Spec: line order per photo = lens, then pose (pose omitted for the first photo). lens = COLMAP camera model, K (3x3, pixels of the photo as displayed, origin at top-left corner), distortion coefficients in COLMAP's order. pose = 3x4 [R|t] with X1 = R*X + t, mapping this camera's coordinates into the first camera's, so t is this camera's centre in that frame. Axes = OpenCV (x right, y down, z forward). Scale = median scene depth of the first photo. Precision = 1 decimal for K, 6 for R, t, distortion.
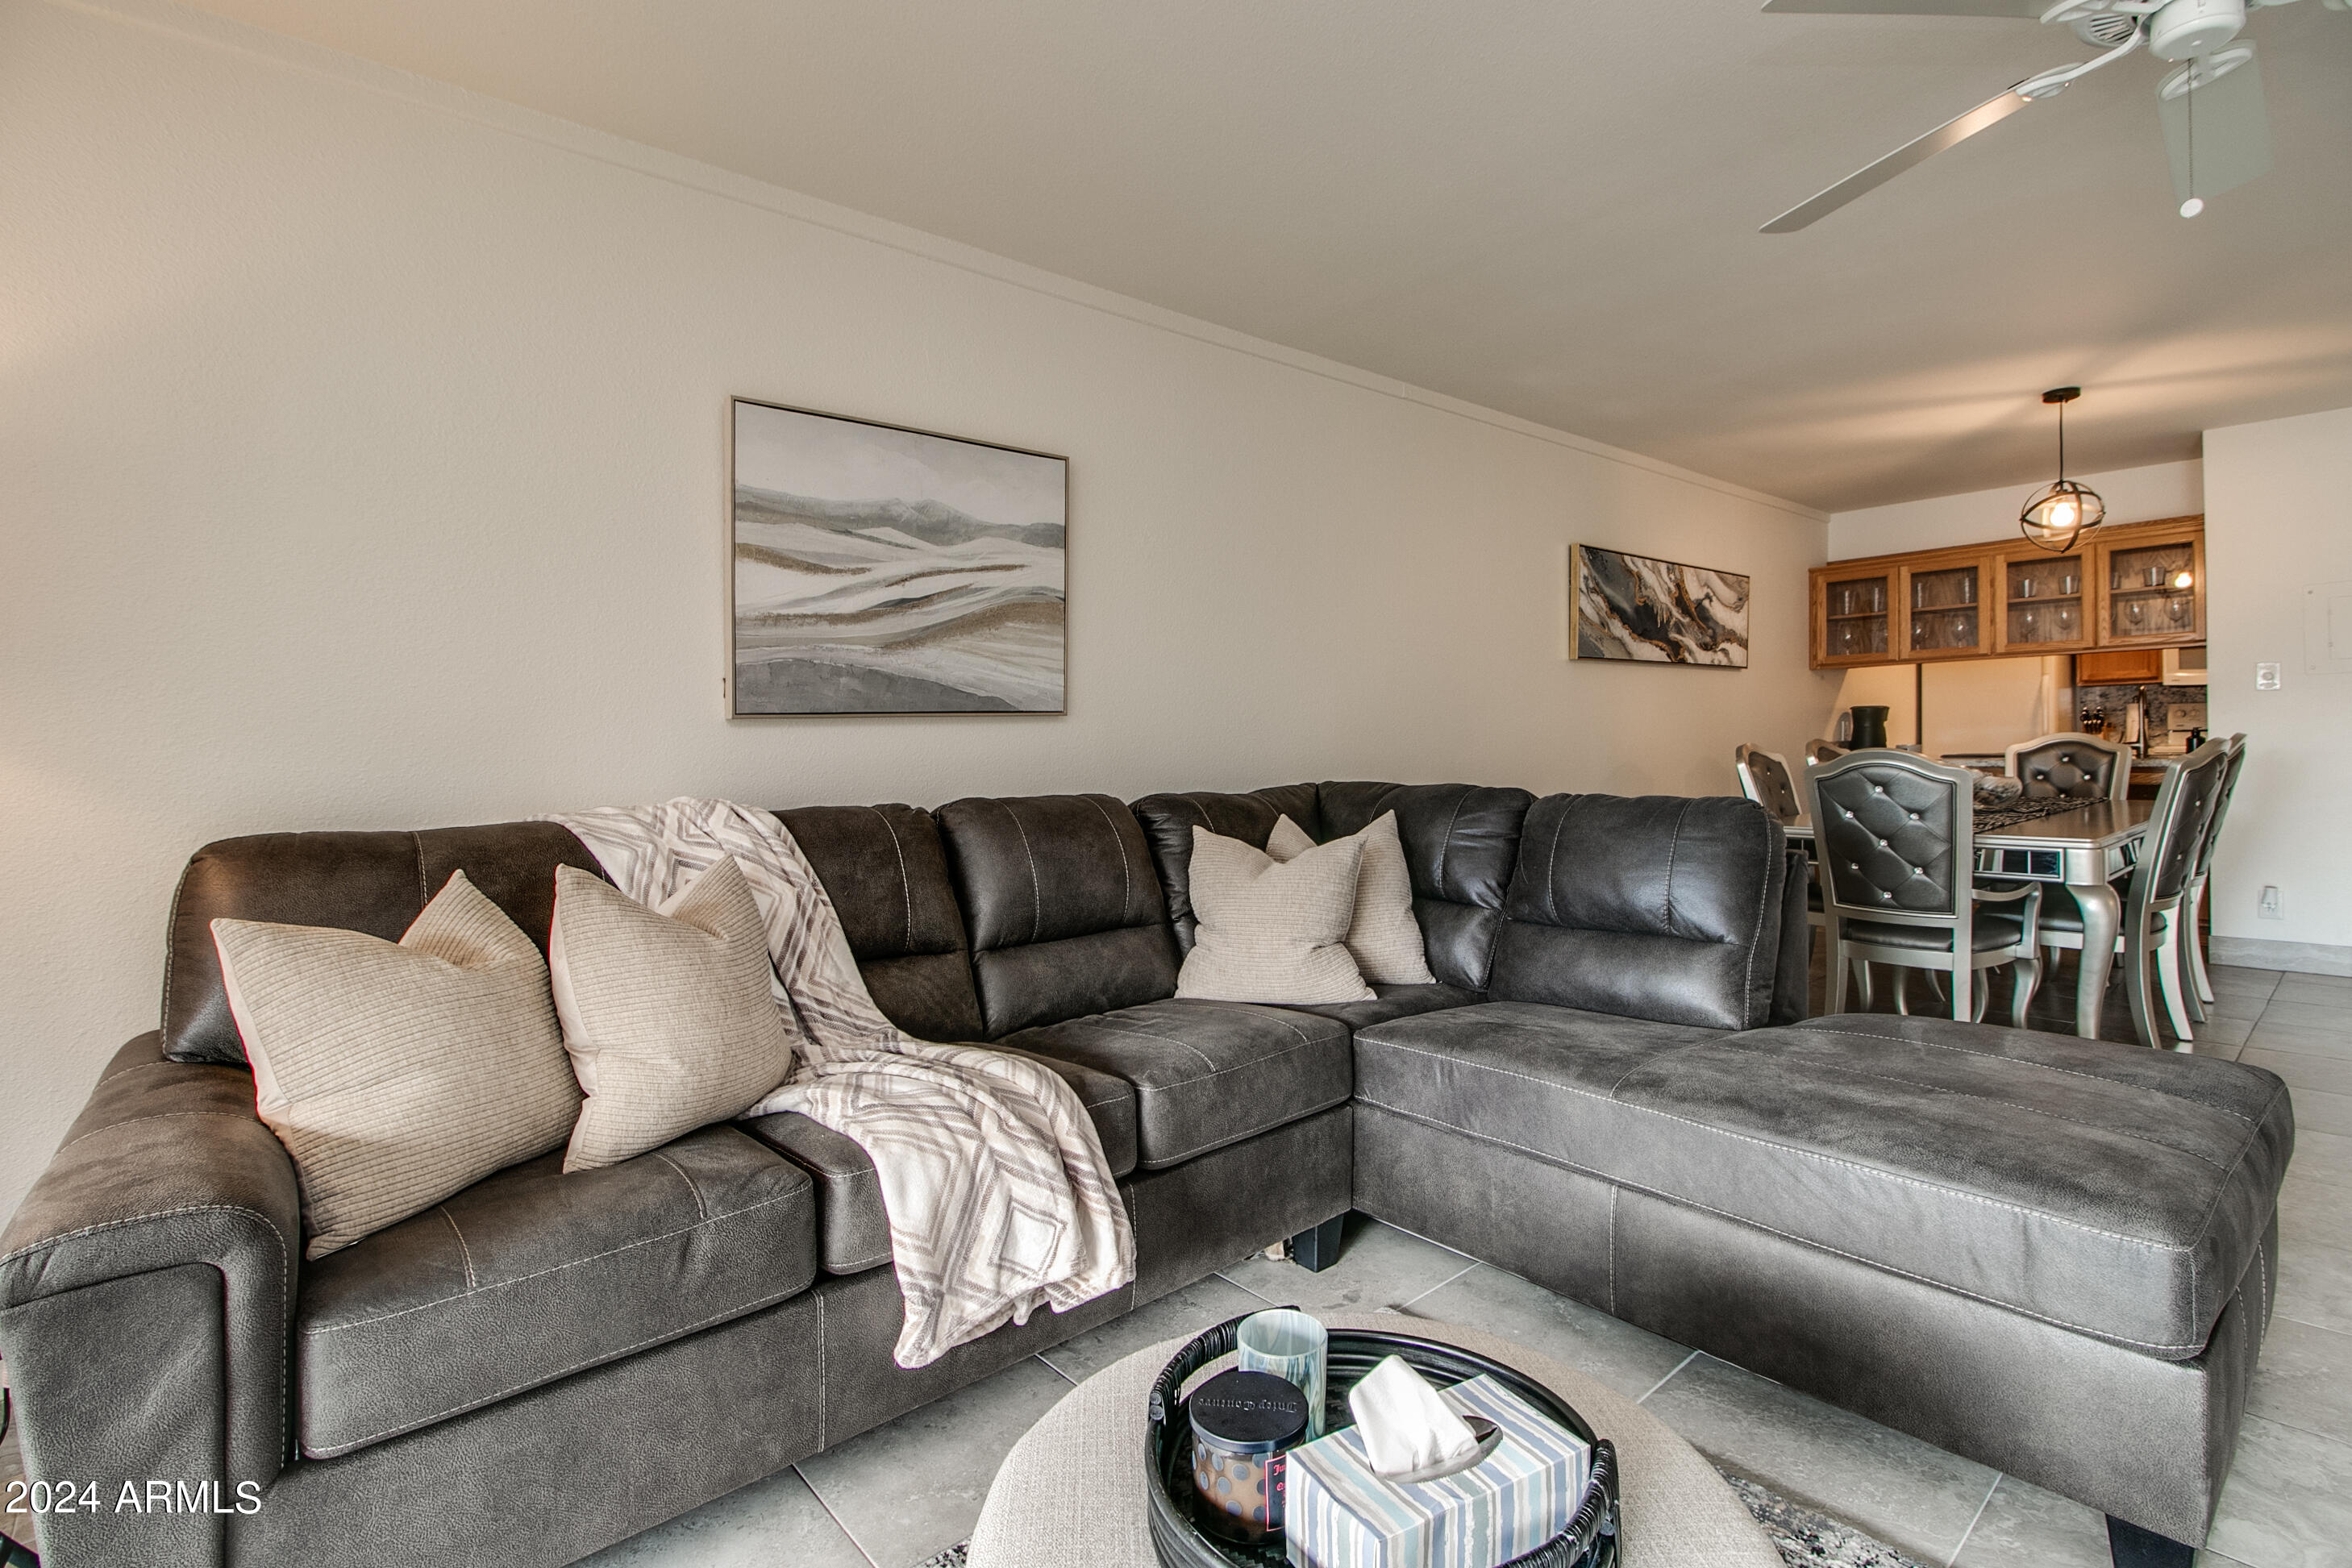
lens RADIAL K [[1090.5, 0, 1173.6], [0, 1090.5, 758.8], [0, 0, 1]] dist [0.015208, -0.011320]
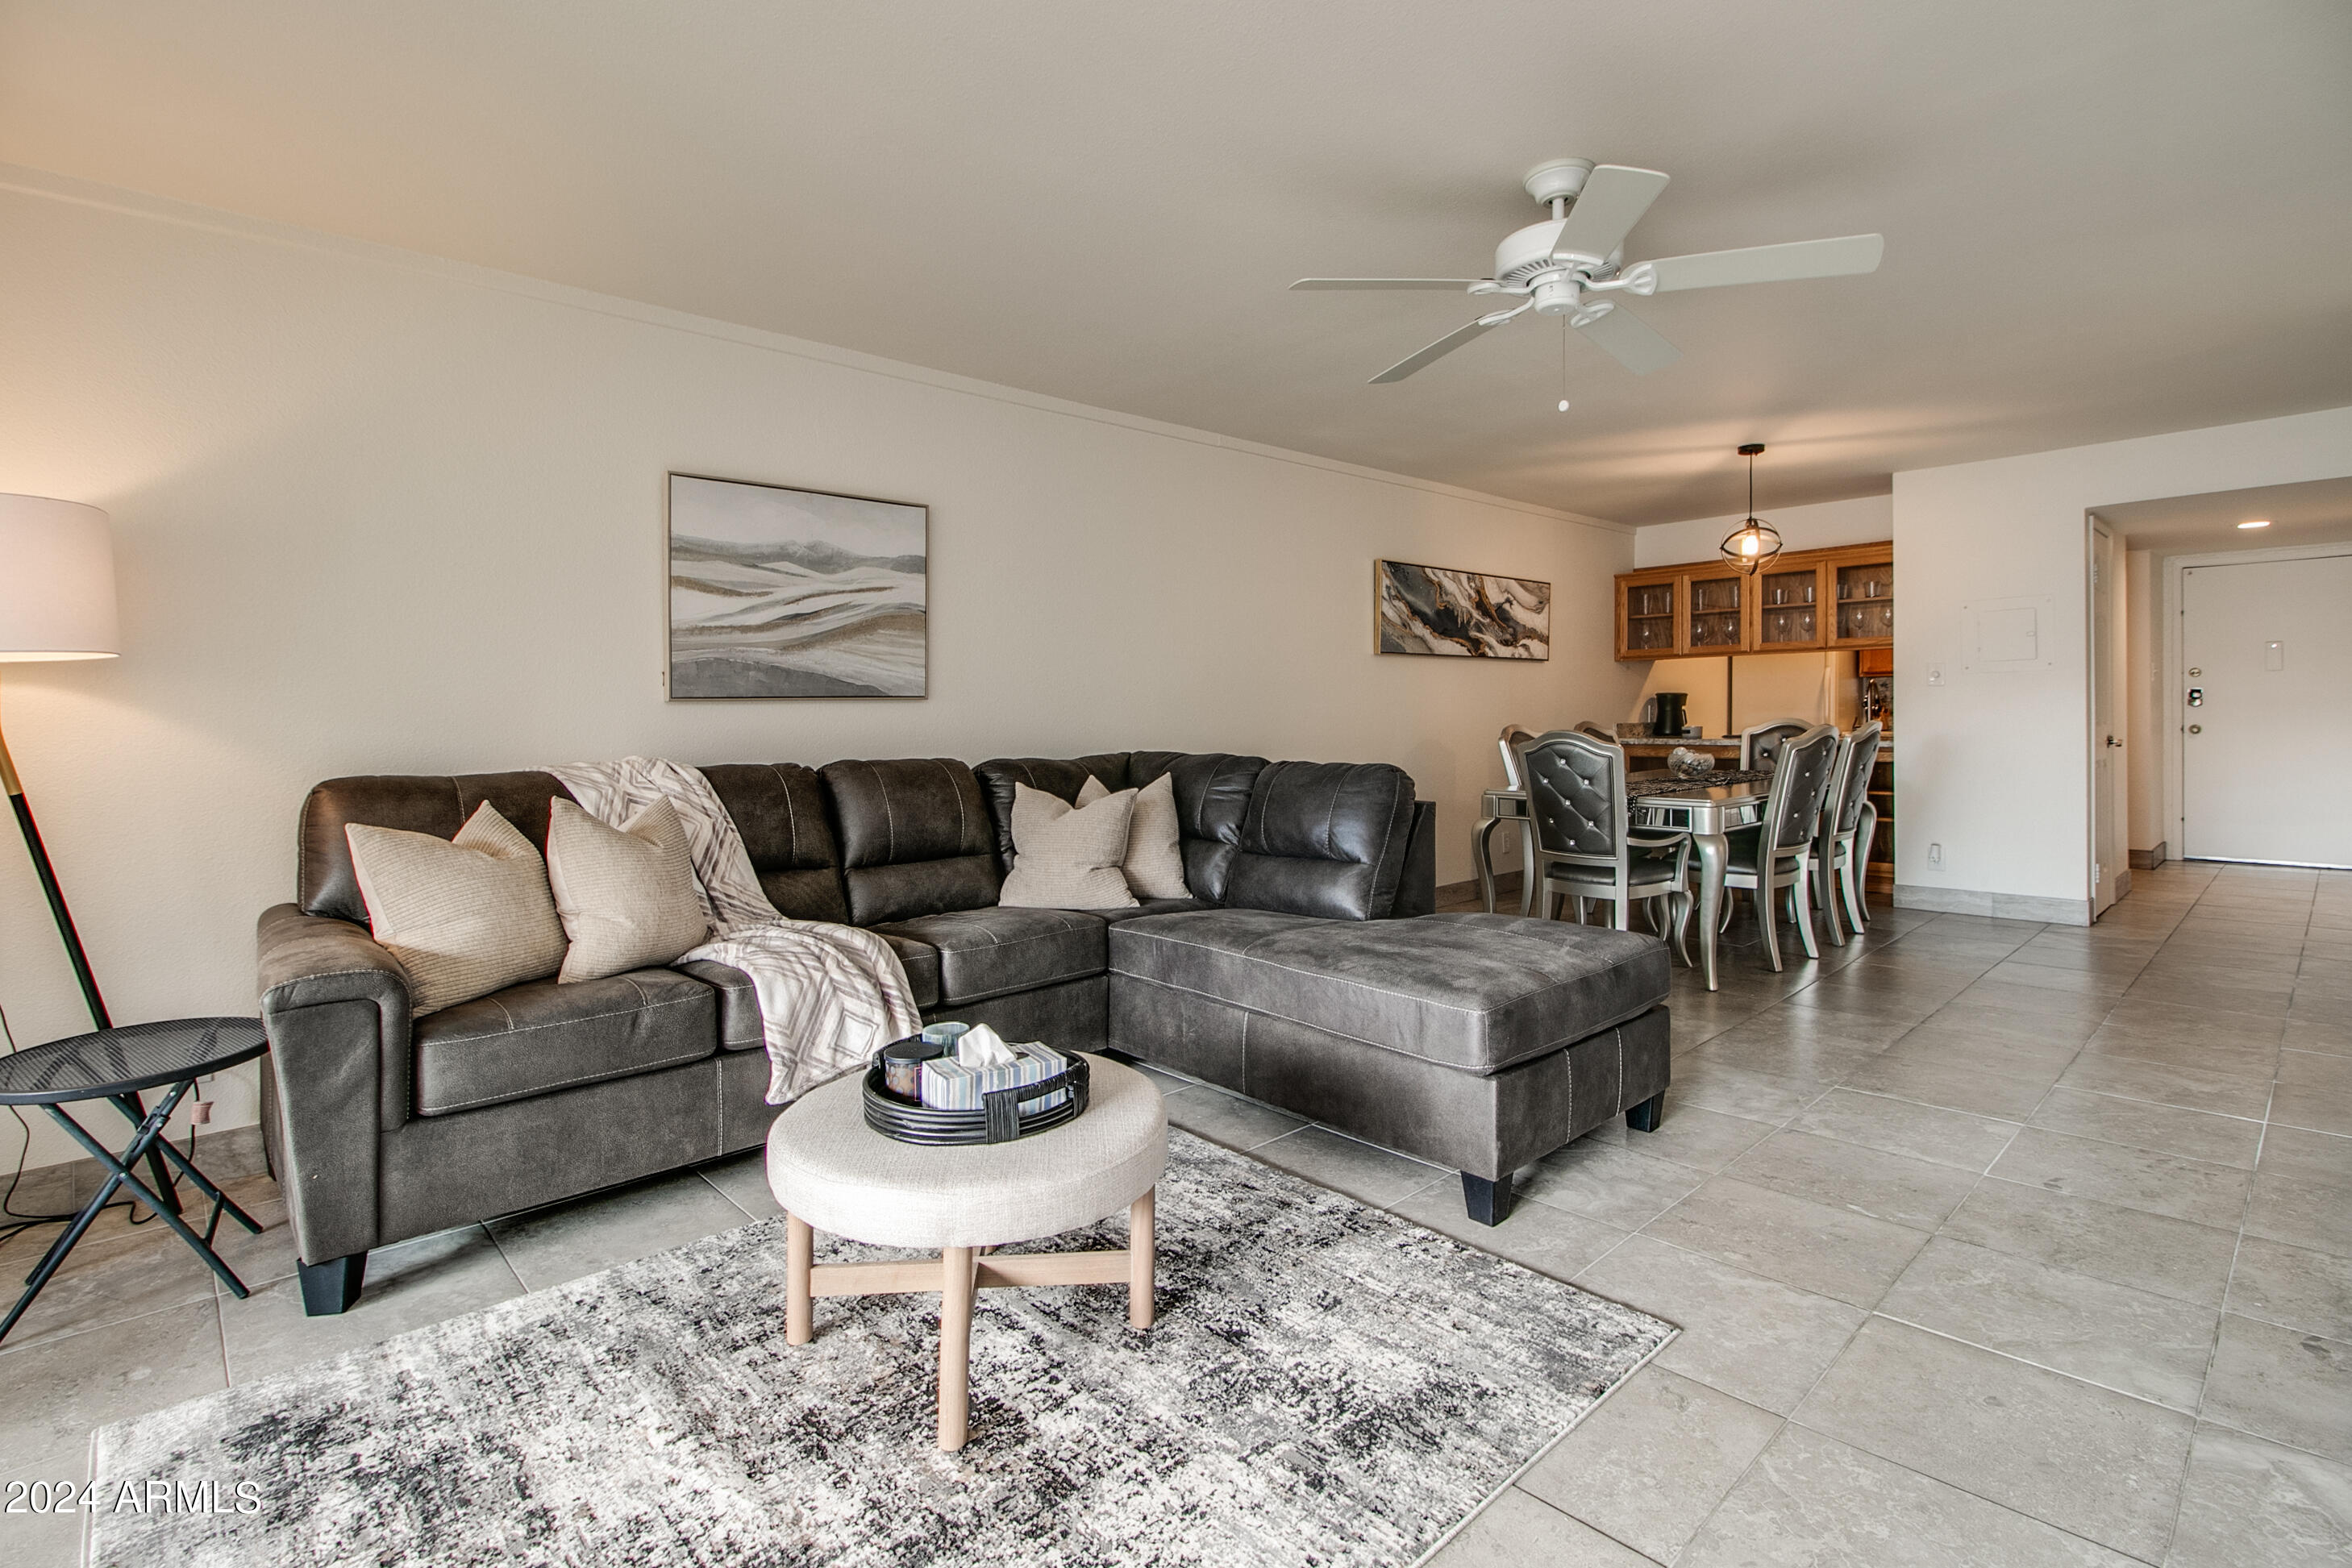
lens RADIAL K [[1090.5, 0, 1173.6], [0, 1090.5, 758.8], [0, 0, 1]] dist [0.015208, -0.011320]
pose [[0.999336, 0.009252, 0.035247, 0.166918], [-0.010130, 0.999641, 0.024803, -0.003644], [-0.035005, -0.025144, 0.999071, -0.366065]]
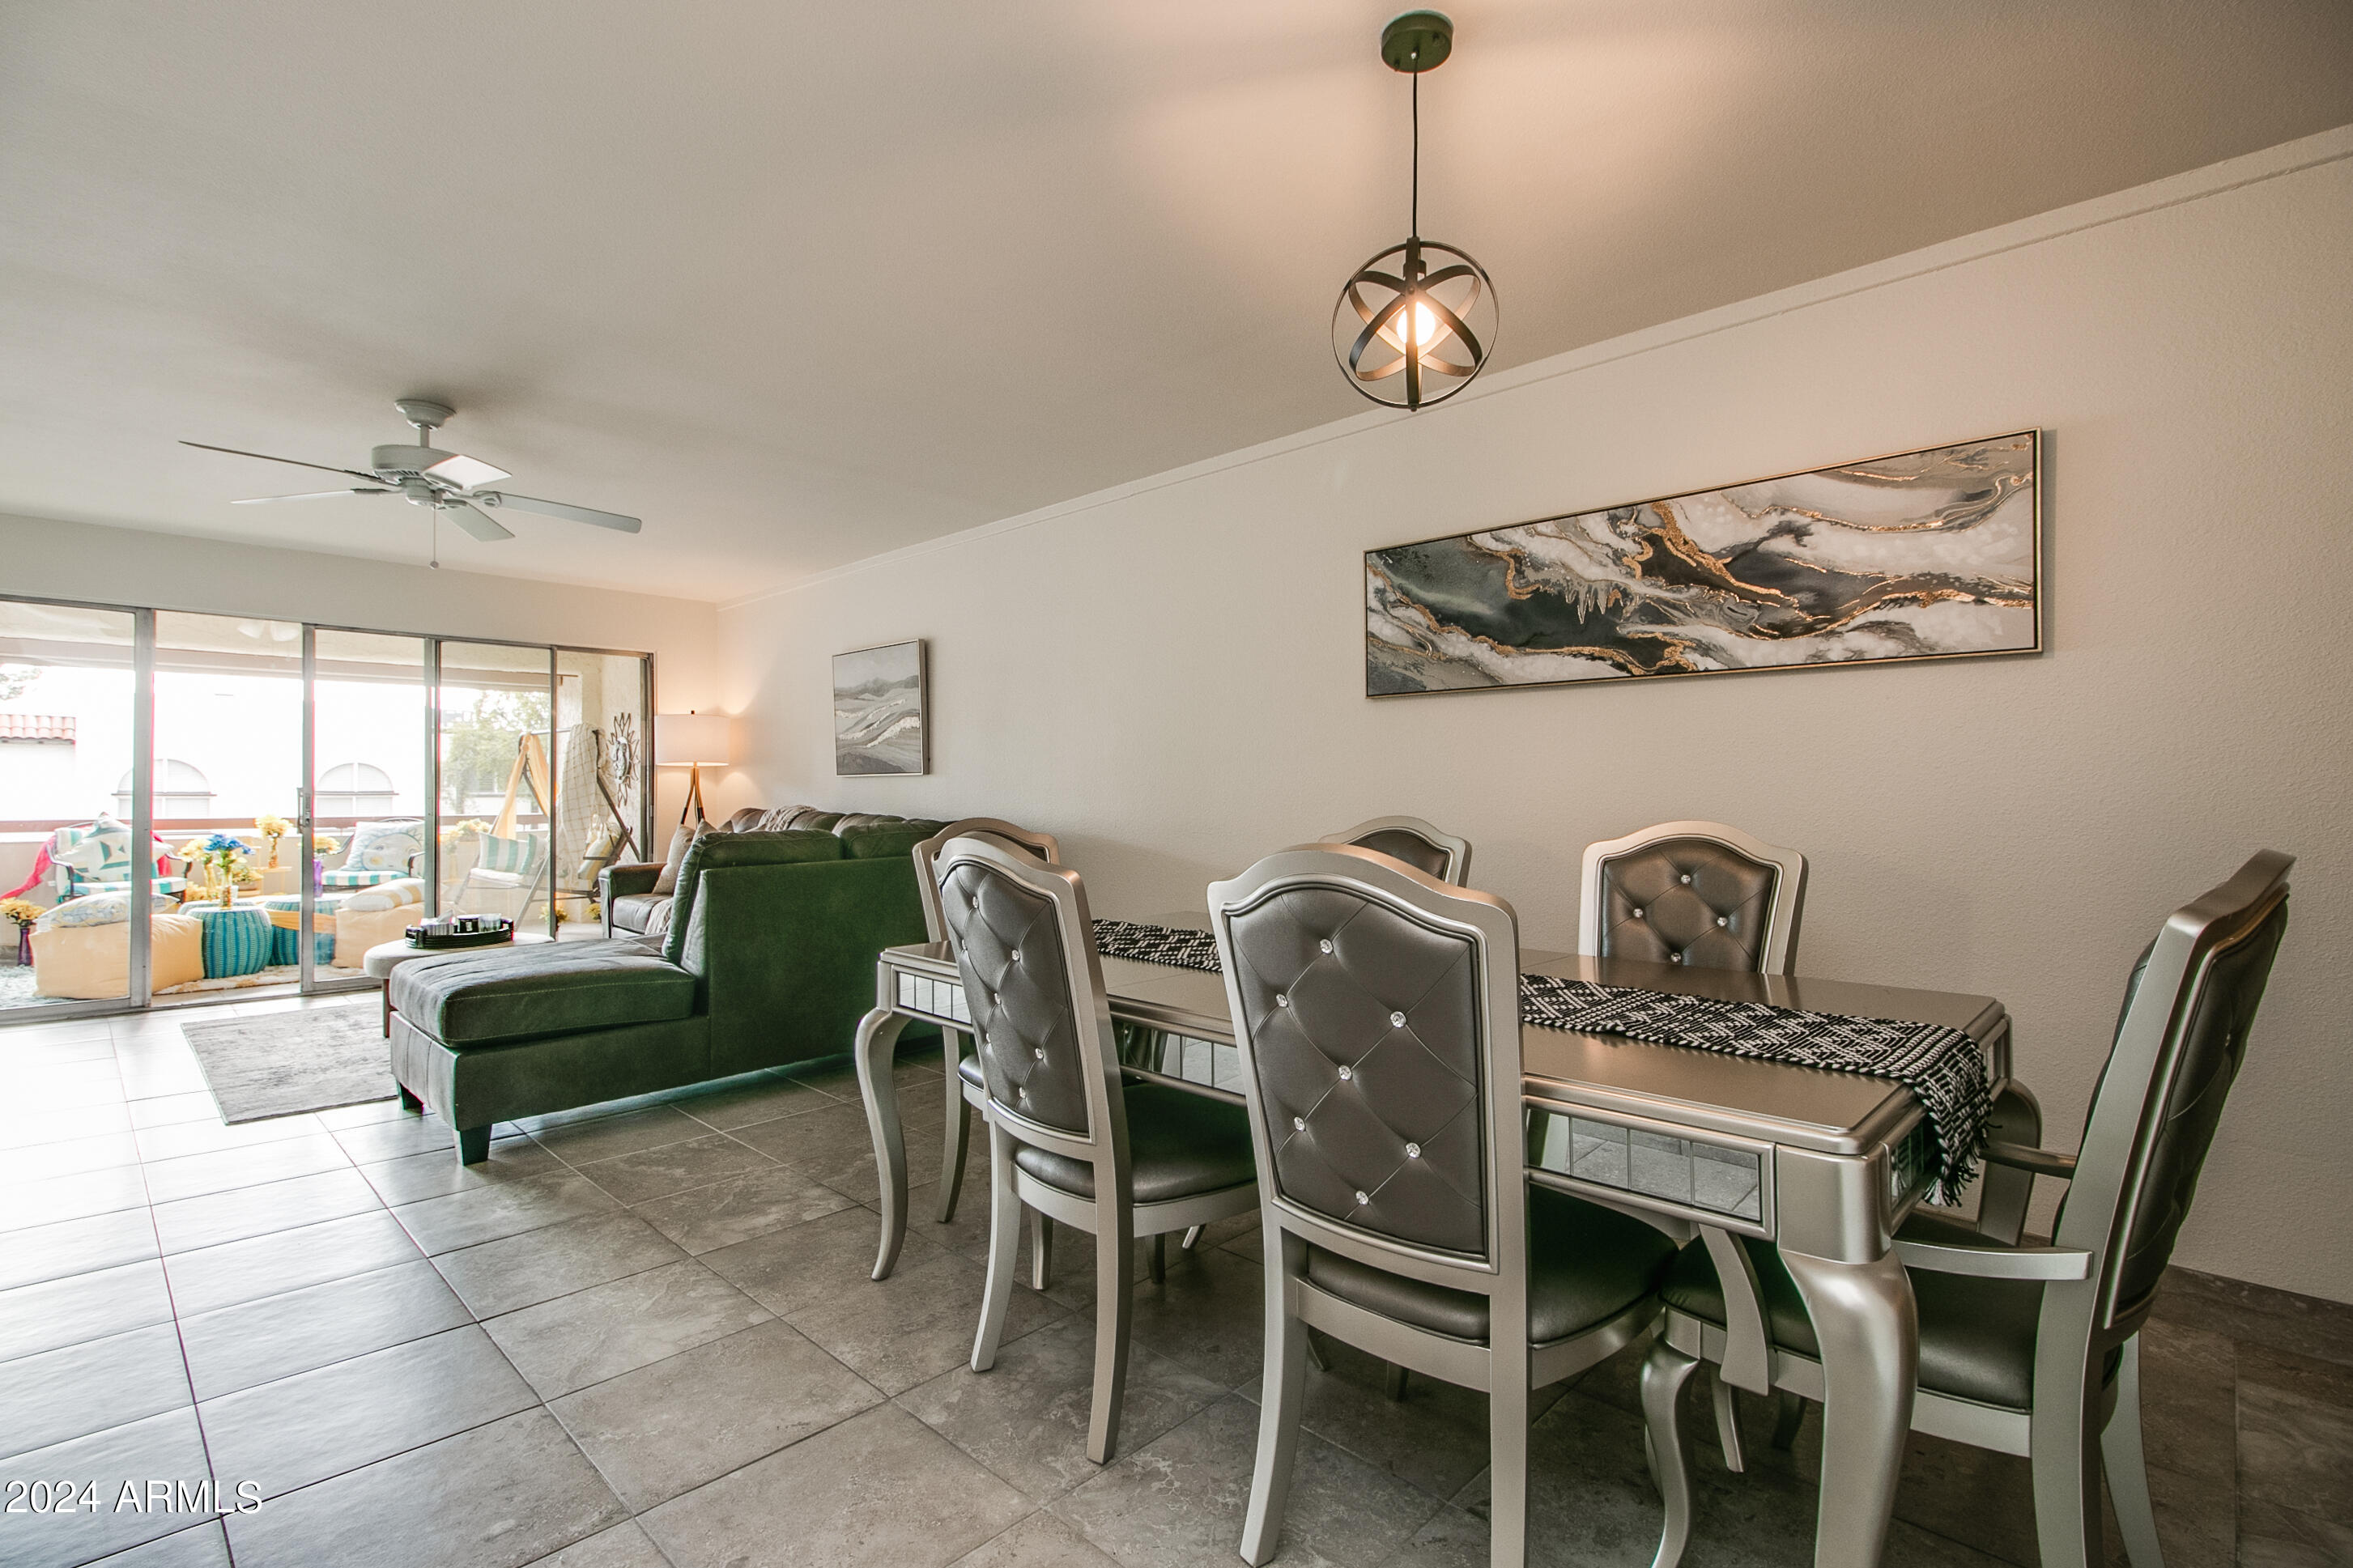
lens RADIAL K [[1094.9, 0, 1176.5], [0, 1094.9, 784.0], [0, 0, 1]] dist [0.018140, -0.010630]
pose [[0.077663, 0.017171, -0.996832, 1.955865], [-0.022640, 0.999624, 0.015455, -0.067207], [0.996723, 0.021368, 0.078023, 1.379476]]
